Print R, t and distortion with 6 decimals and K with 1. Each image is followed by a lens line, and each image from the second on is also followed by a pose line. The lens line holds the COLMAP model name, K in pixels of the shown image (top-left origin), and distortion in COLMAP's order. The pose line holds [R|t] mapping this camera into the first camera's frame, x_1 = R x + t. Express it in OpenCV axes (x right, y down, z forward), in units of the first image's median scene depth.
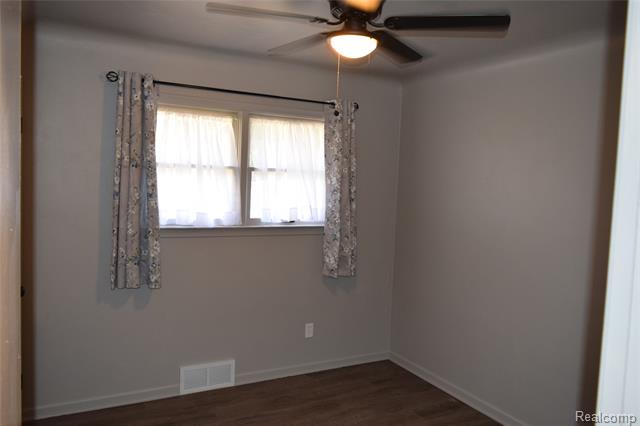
lens RADIAL K [[504.1, 0, 320.0], [0, 504.1, 213.0], [0, 0, 1]] dist [0.010186, 0.008296]
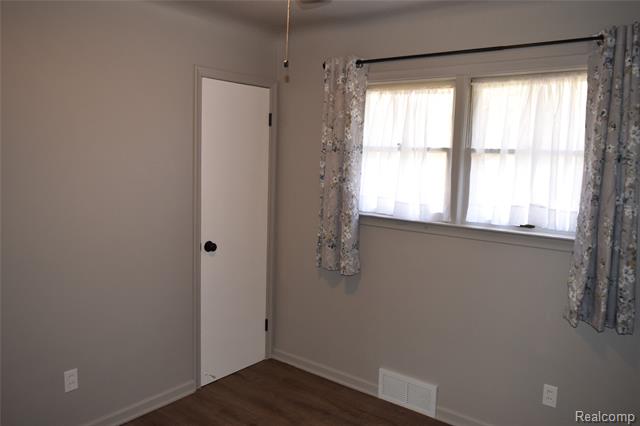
lens RADIAL K [[504.1, 0, 320.0], [0, 504.1, 213.0], [0, 0, 1]] dist [0.010186, 0.008296]
pose [[0.409097, 0.081938, -0.908804, 0.467473], [-0.075796, 0.995570, 0.055642, -0.018668], [0.909337, 0.046120, 0.413495, 0.477240]]
